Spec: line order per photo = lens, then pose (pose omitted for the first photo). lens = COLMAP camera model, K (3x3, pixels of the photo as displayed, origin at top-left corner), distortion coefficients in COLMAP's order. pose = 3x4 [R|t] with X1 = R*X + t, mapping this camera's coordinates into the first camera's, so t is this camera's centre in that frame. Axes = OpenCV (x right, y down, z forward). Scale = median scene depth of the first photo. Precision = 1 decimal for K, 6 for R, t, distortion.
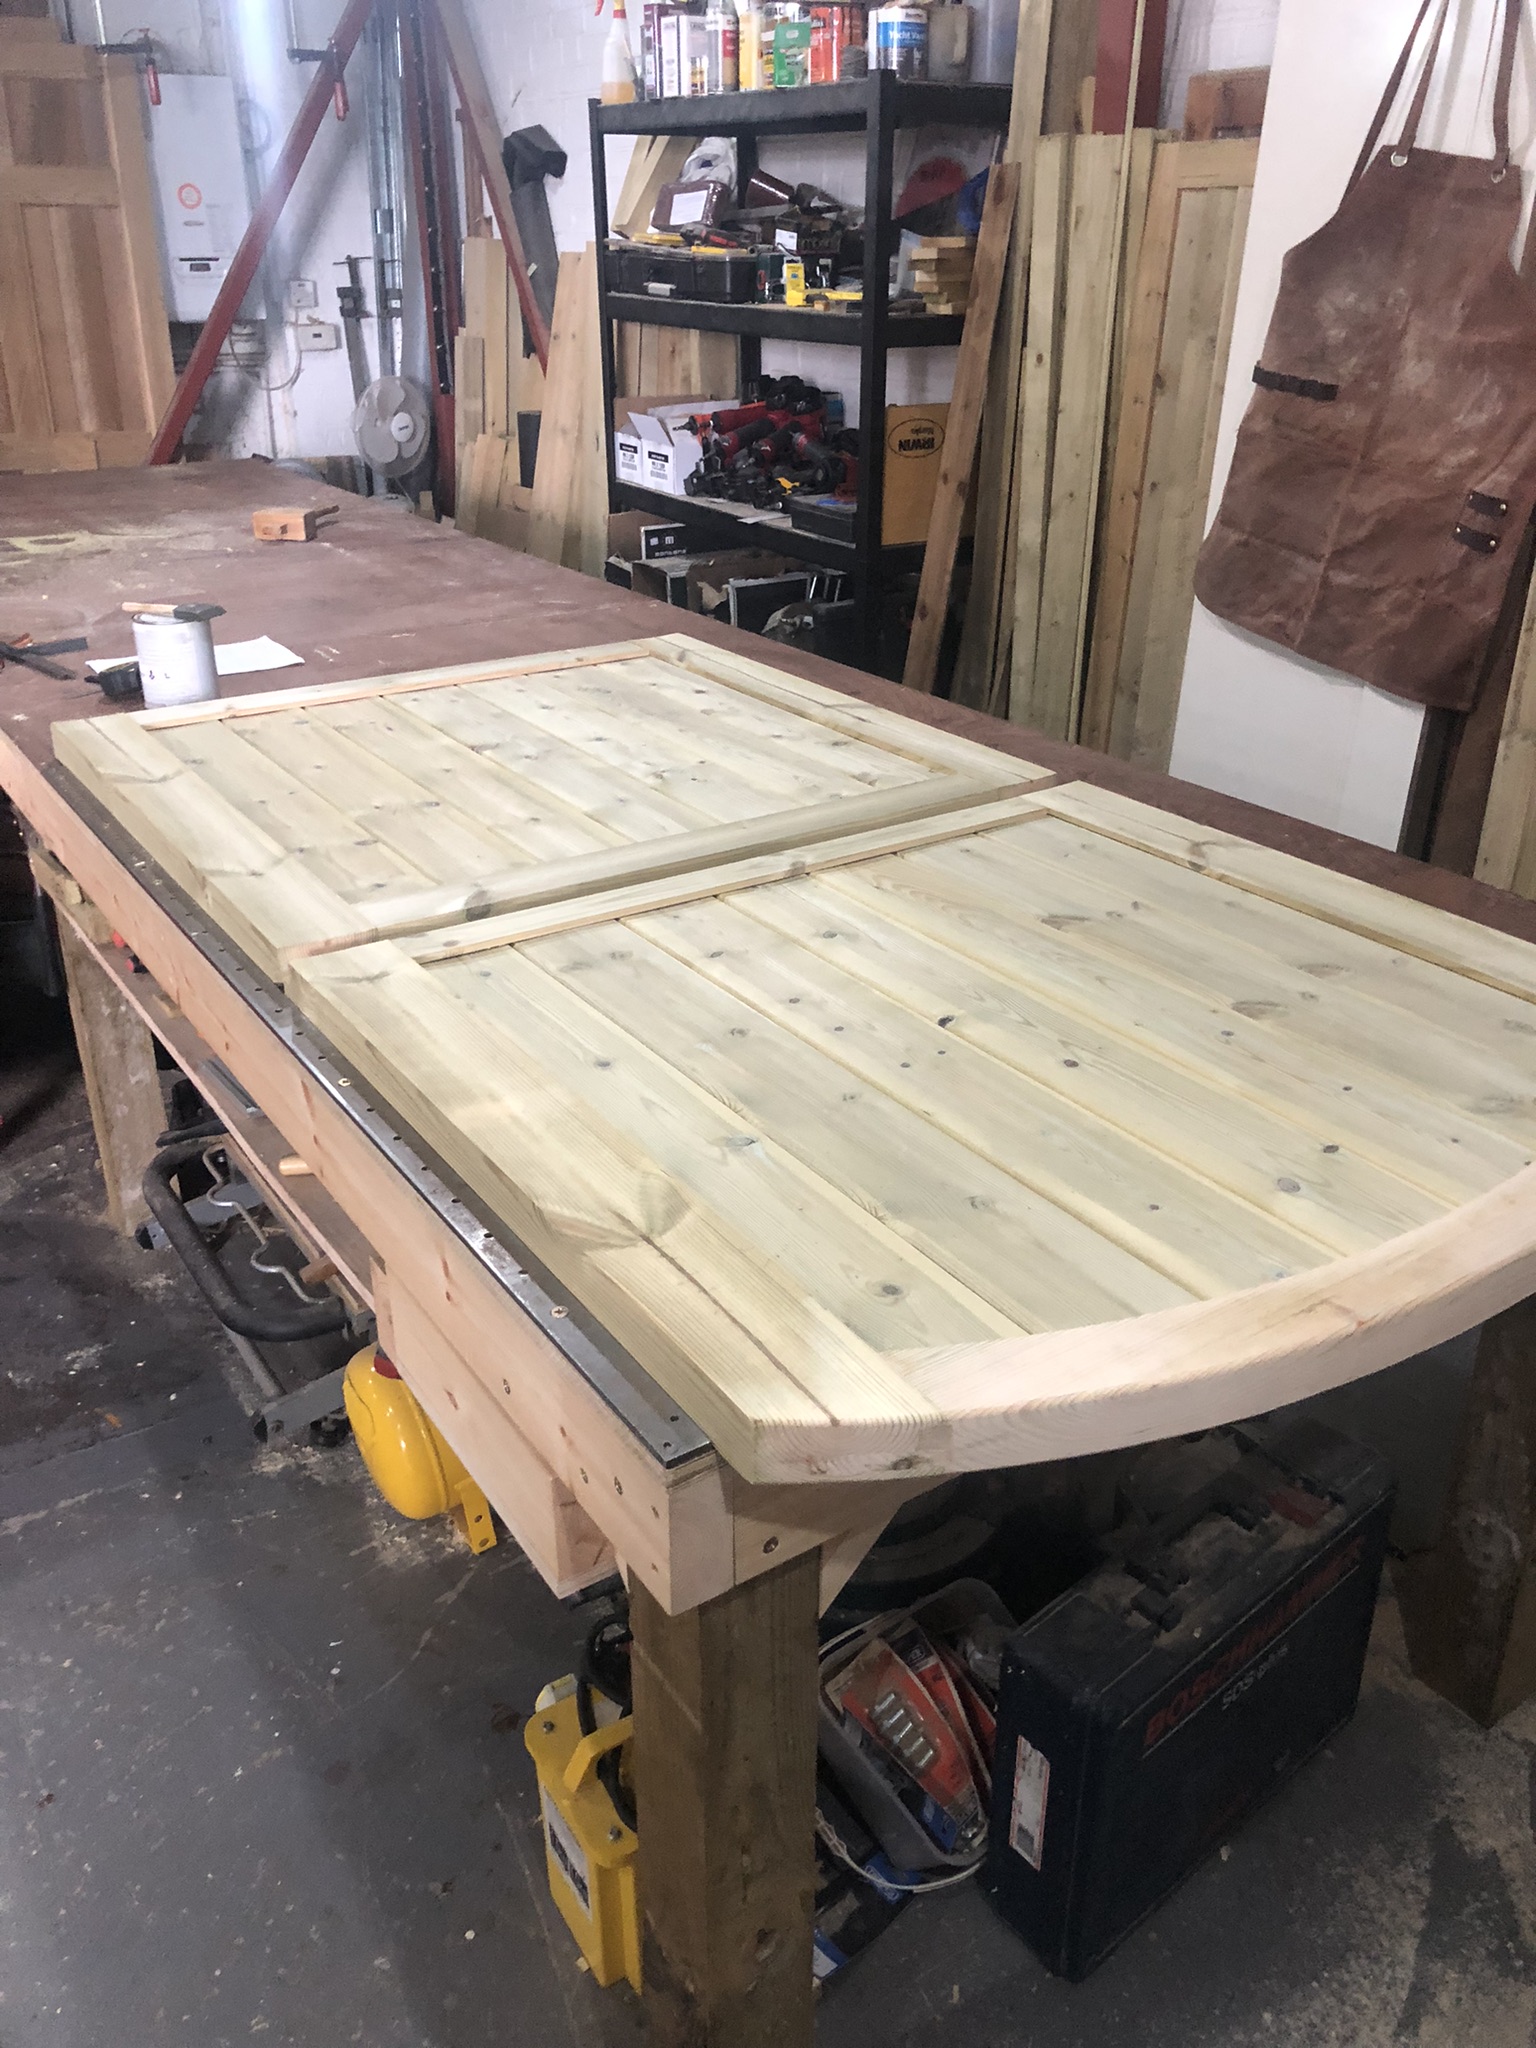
lens RADIAL K [[1699.4, 0, 771.9], [0, 1699.4, 1004.0], [0, 0, 1]] dist [0.032804, -0.019925]
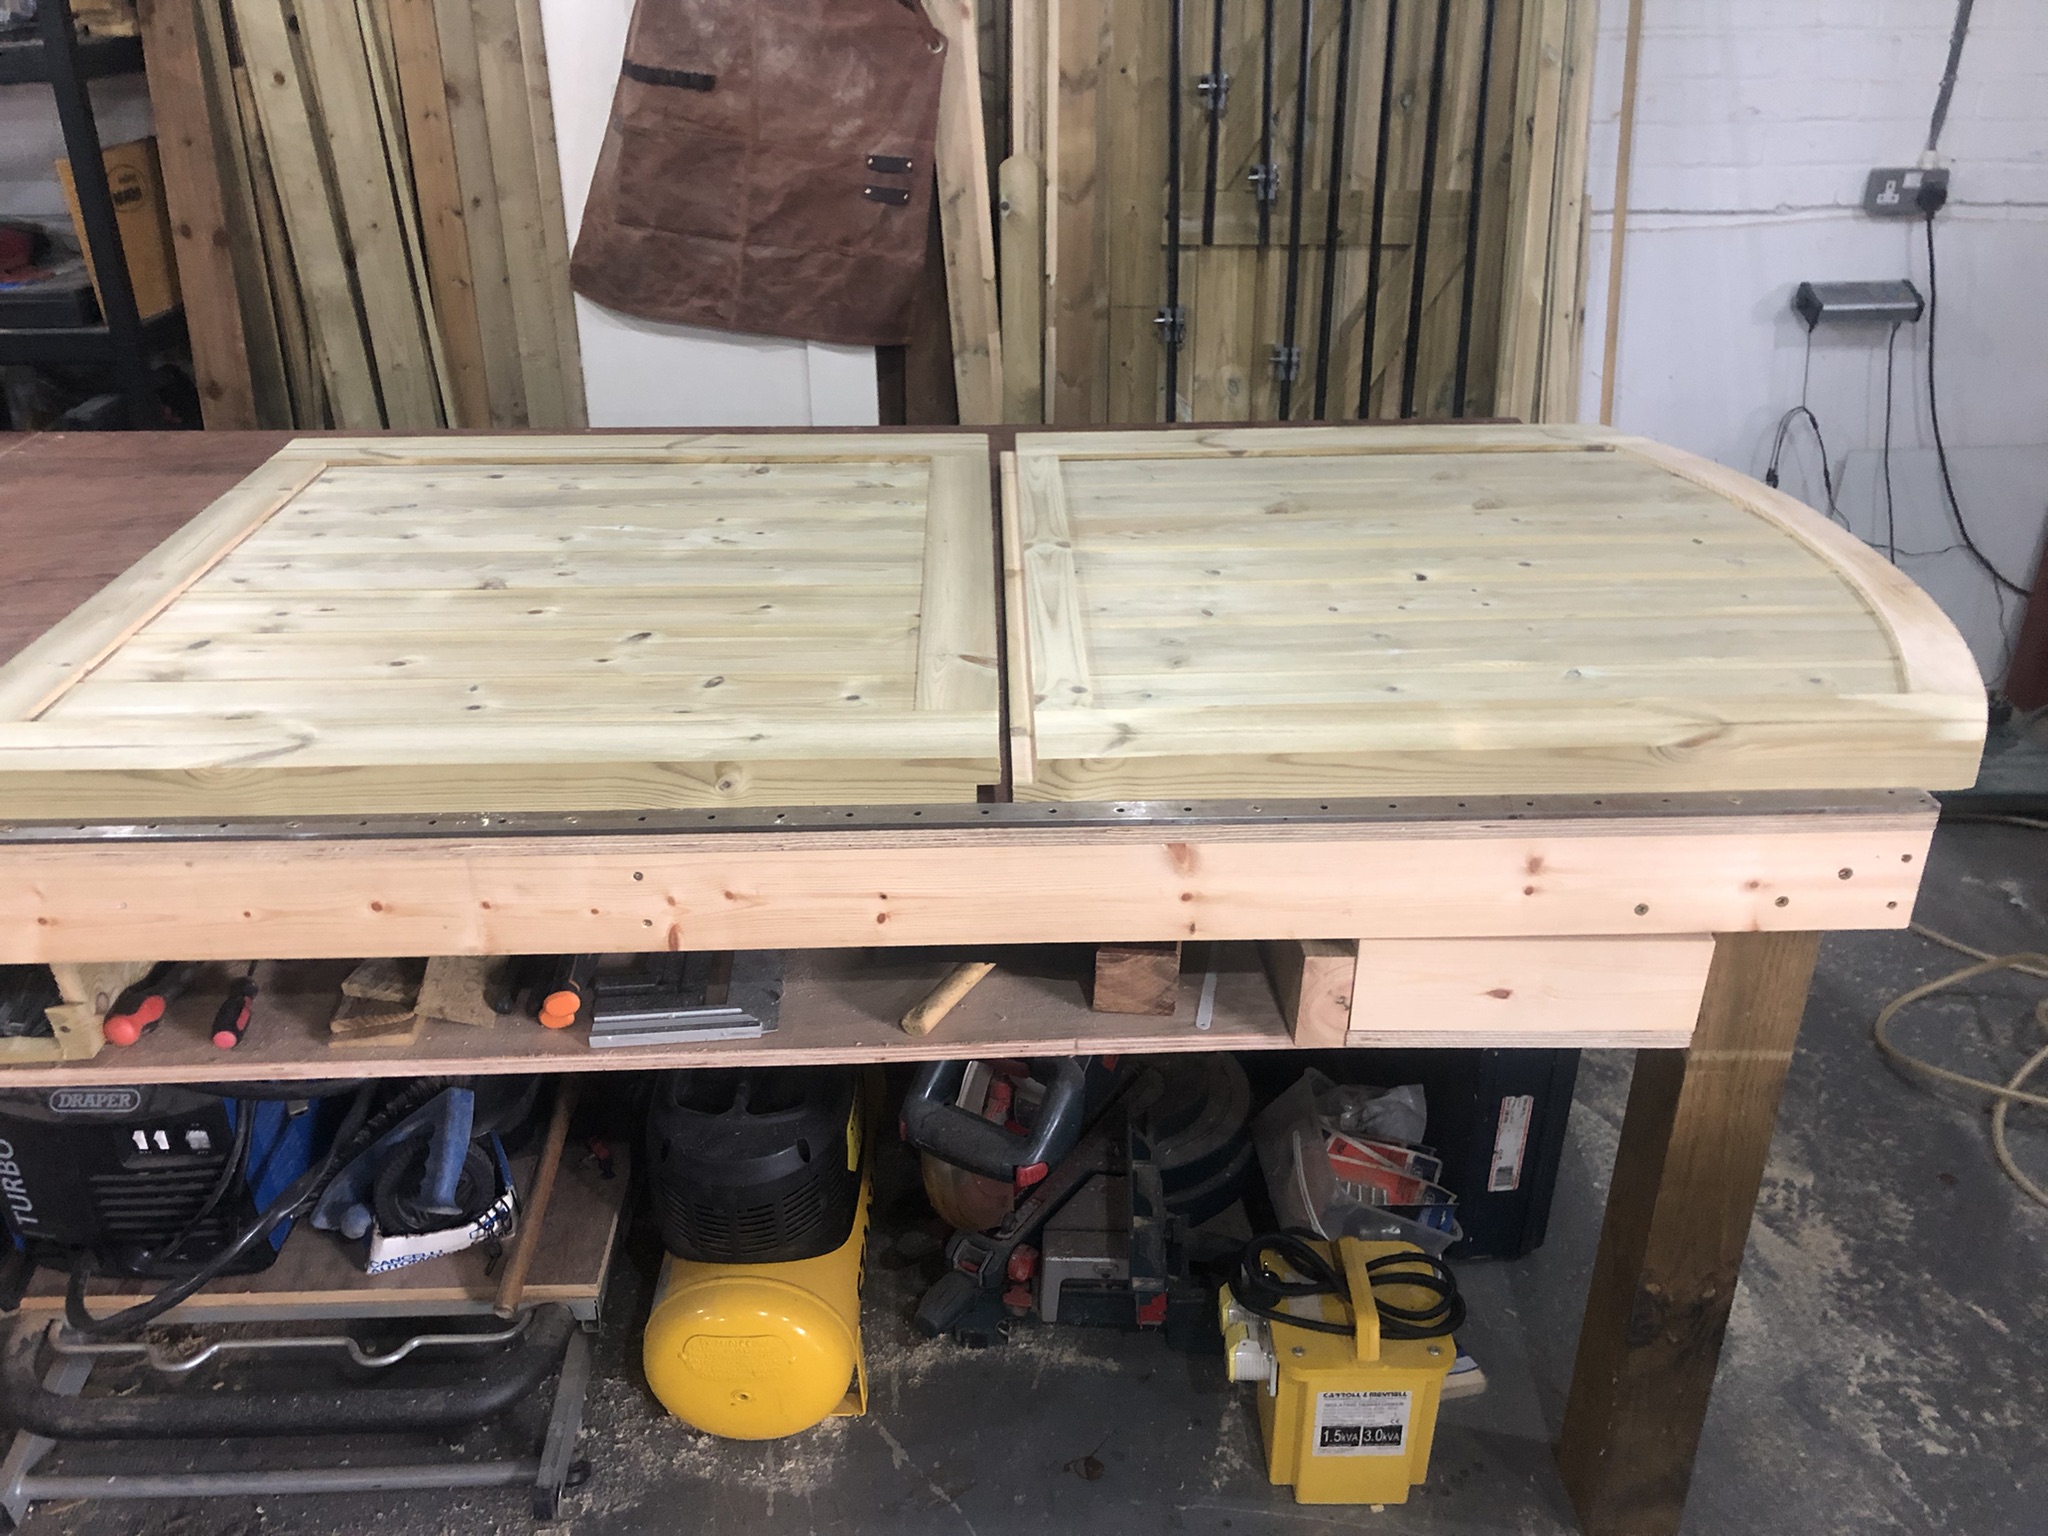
lens RADIAL K [[1699.4, 0, 1041.2], [0, 1699.4, 779.9], [0, 0, 1]] dist [0.032804, -0.019925]
pose [[0.529820, -0.390911, 0.752648, -0.510383], [0.362623, 0.906647, 0.215629, -0.110780], [-0.766678, 0.158683, 0.622113, 0.231024]]
